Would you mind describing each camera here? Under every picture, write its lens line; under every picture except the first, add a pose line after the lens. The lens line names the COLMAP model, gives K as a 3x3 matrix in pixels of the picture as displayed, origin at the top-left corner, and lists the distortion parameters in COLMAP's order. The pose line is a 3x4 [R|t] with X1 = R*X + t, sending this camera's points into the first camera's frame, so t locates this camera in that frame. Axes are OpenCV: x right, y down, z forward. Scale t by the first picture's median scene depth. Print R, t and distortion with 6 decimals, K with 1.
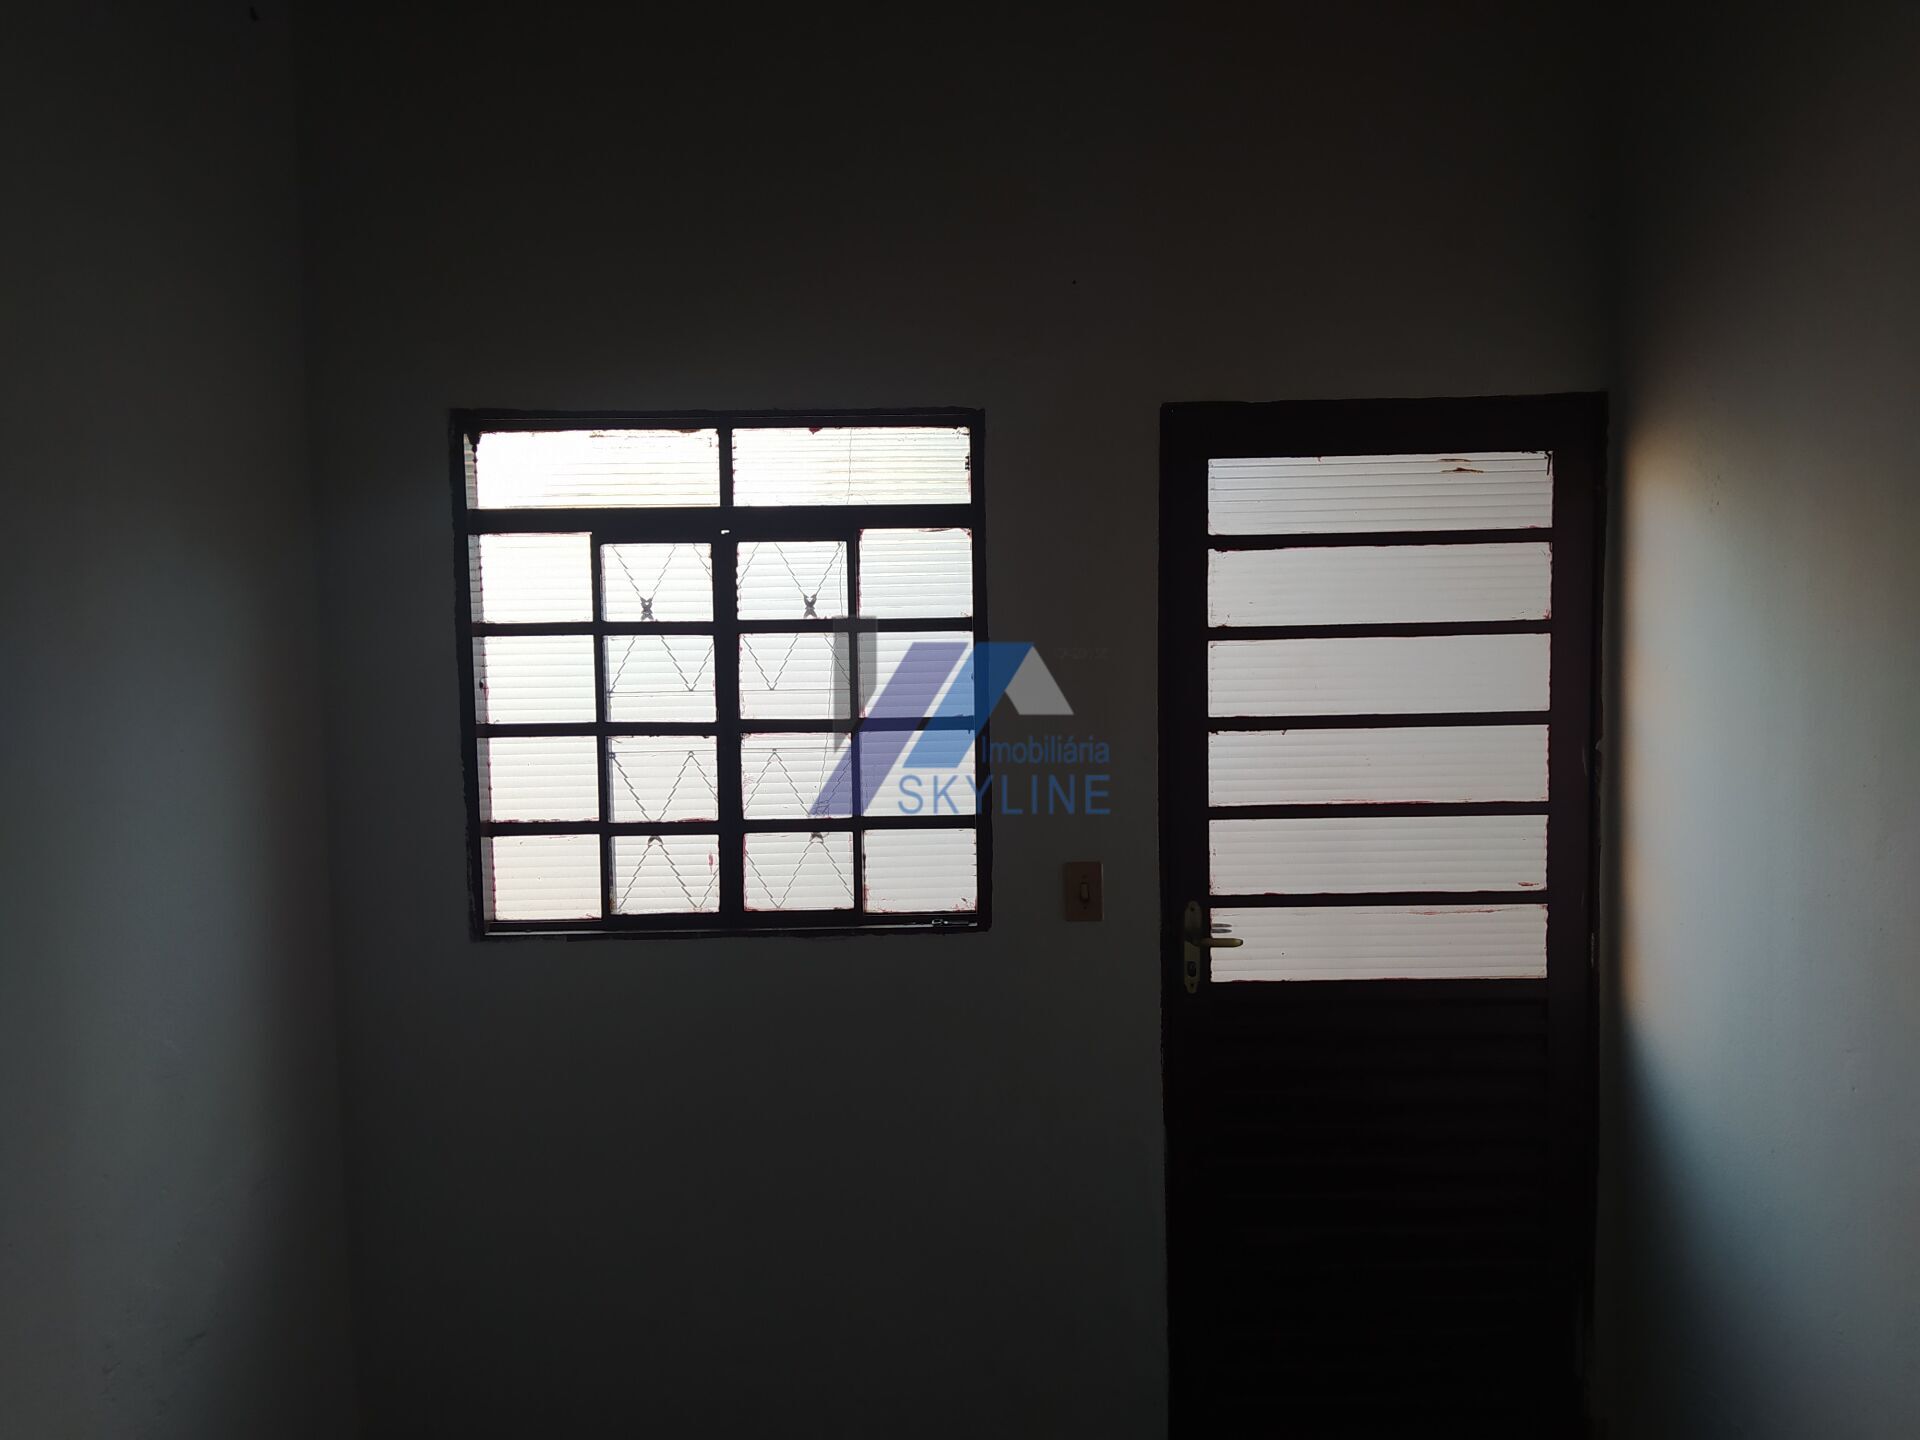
lens RADIAL K [[1433.9, 0, 960.0], [0, 1433.9, 720.0], [0, 0, 1]] dist [0.112106, -0.153991]
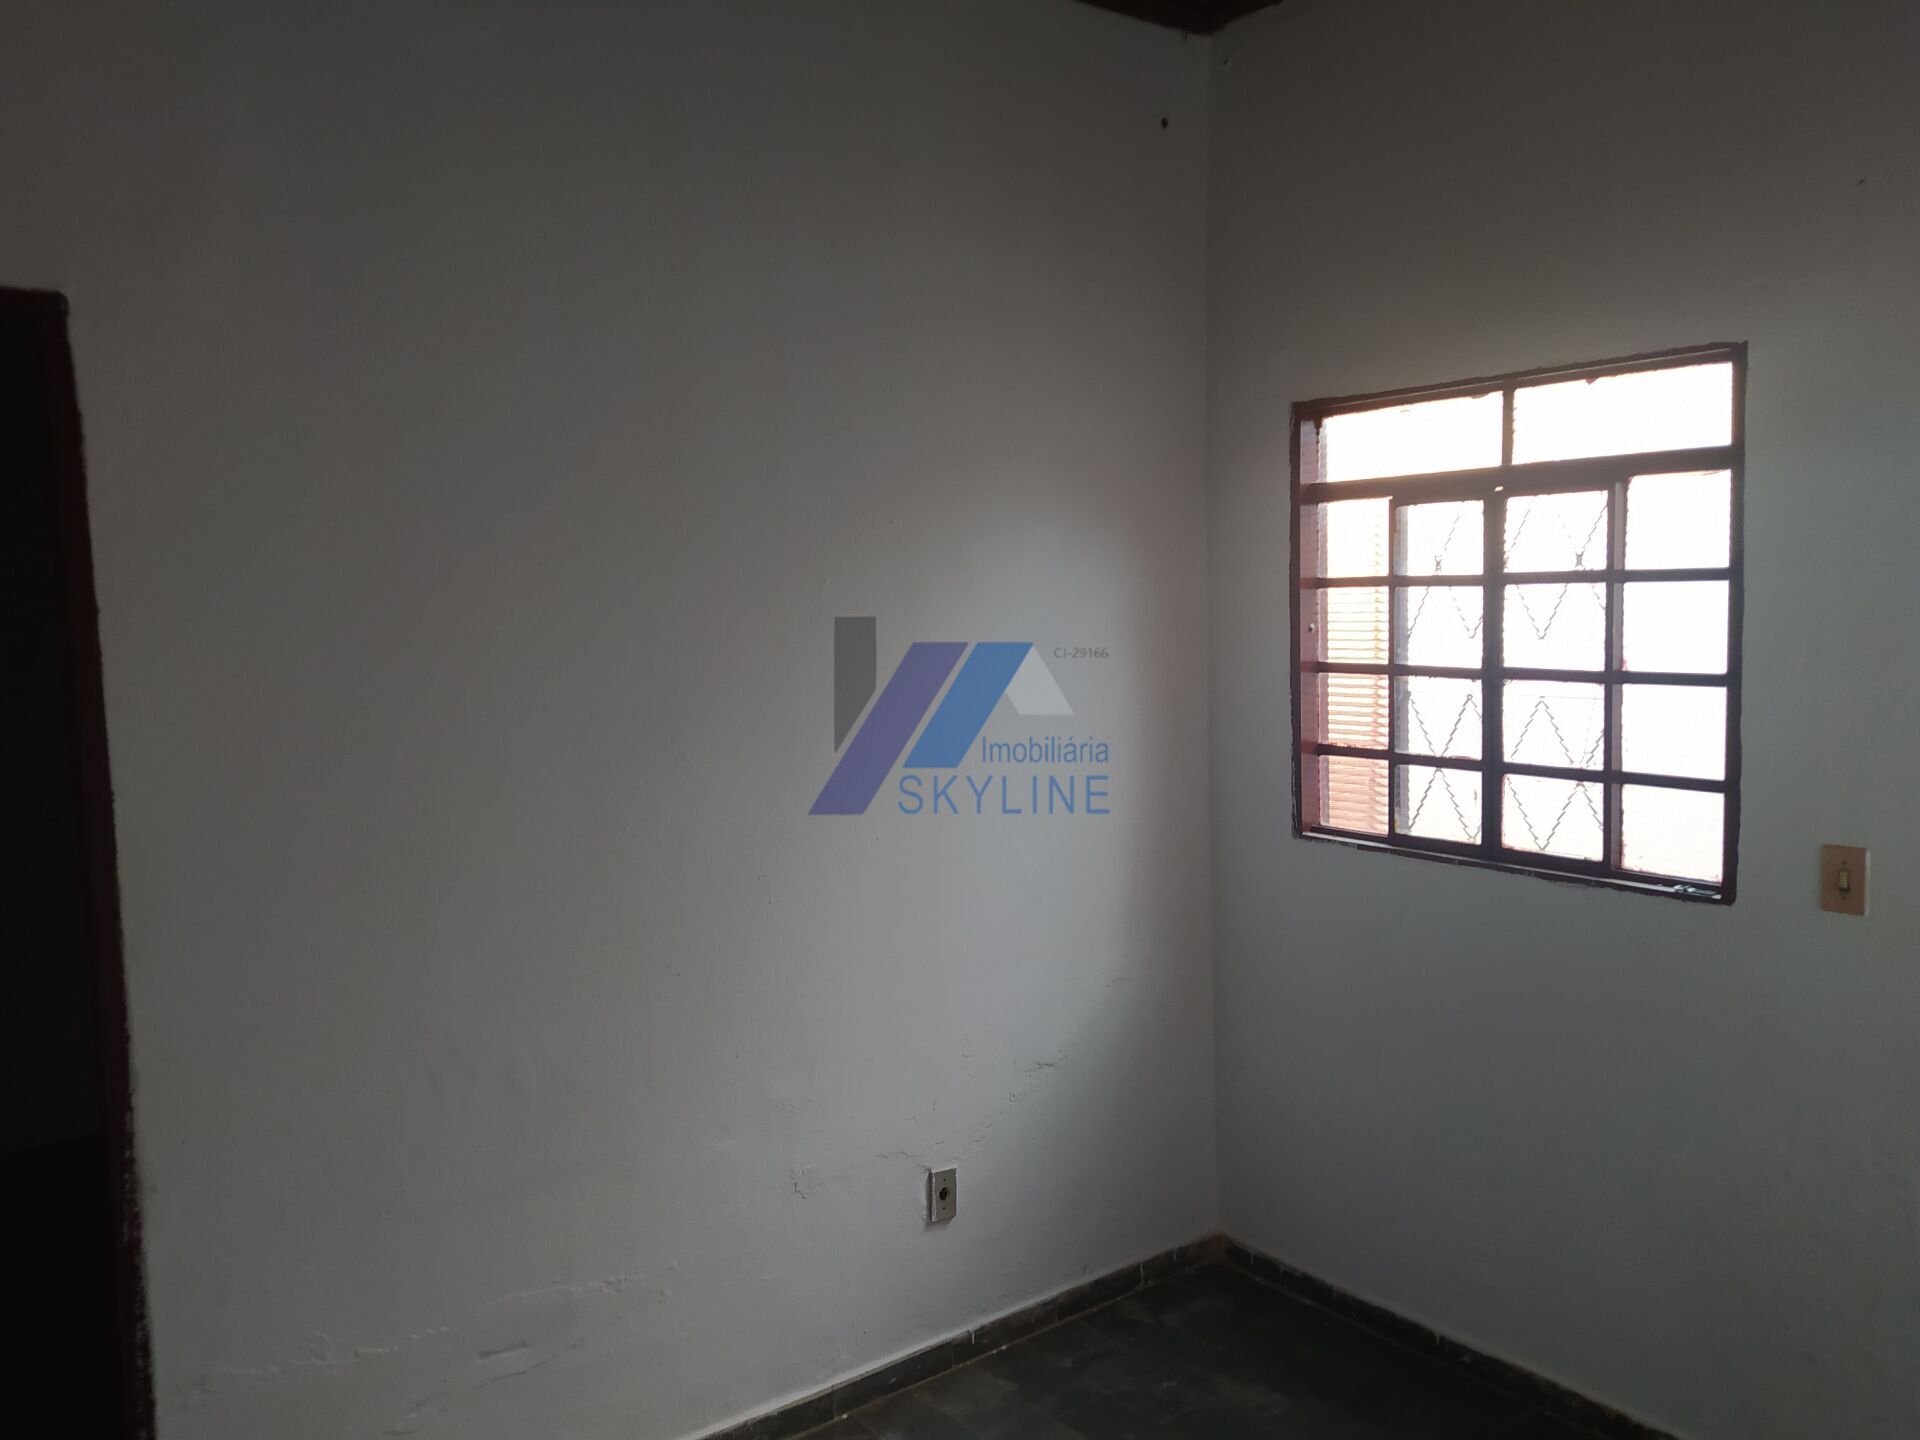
lens RADIAL K [[1433.9, 0, 960.0], [0, 1433.9, 720.0], [0, 0, 1]] dist [0.112106, -0.153991]
pose [[0.615112, 0.072834, -0.785069, 0.445670], [-0.042659, 0.997340, 0.059104, -0.007163], [0.787285, -0.002865, 0.616582, 0.026650]]
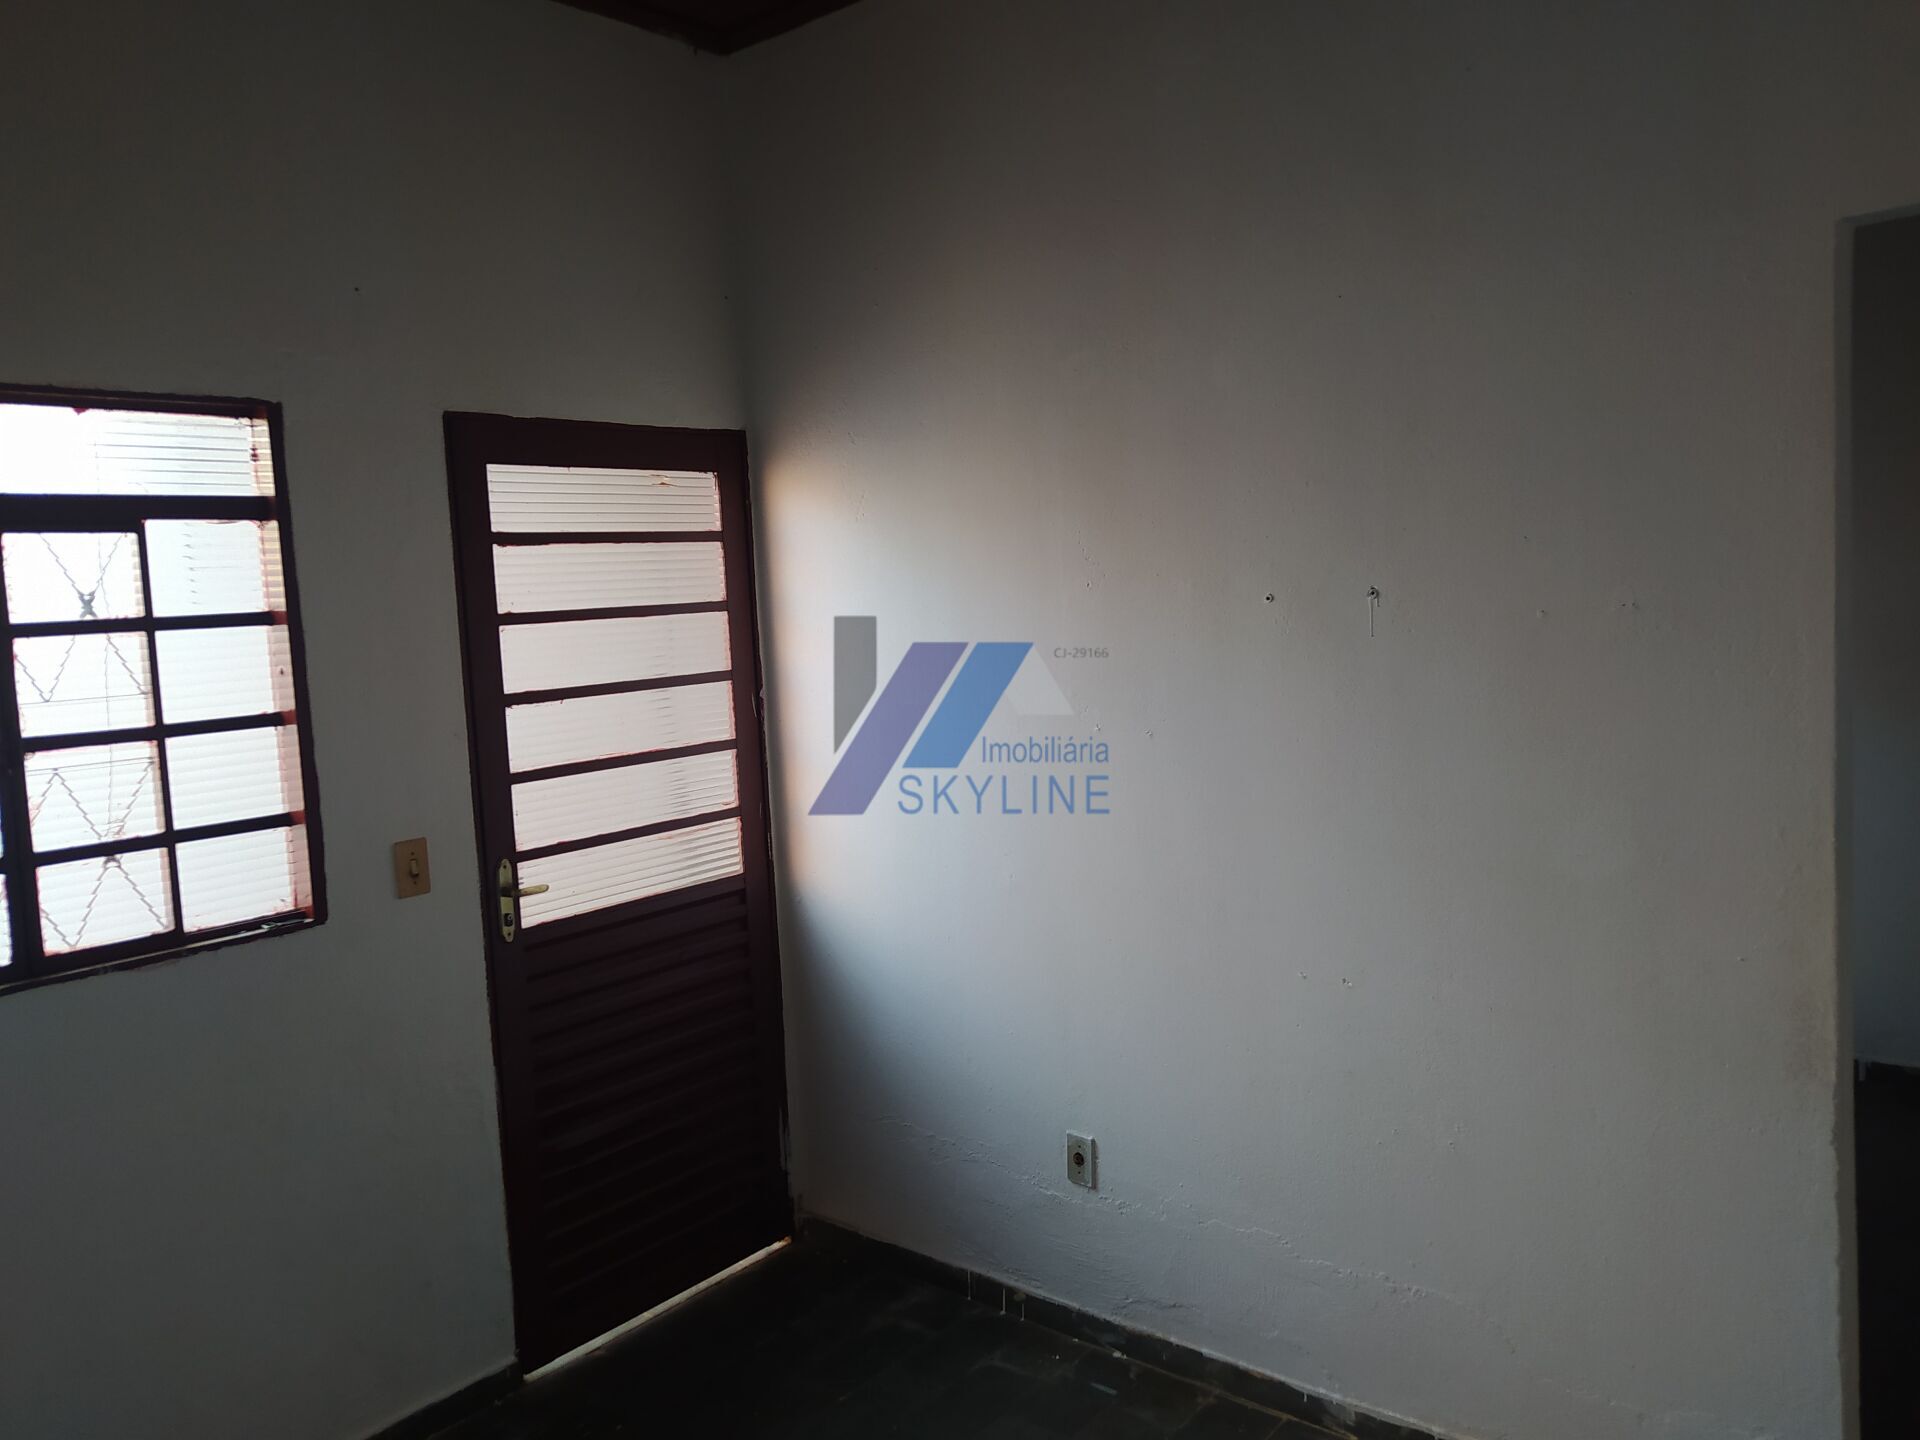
lens RADIAL K [[1433.9, 0, 960.0], [0, 1433.9, 720.0], [0, 0, 1]] dist [0.112106, -0.153991]
pose [[0.648730, -0.090082, 0.755669, -0.447540], [0.092864, 0.994919, 0.038880, 0.007225], [-0.755332, 0.044951, 0.653799, -0.005846]]
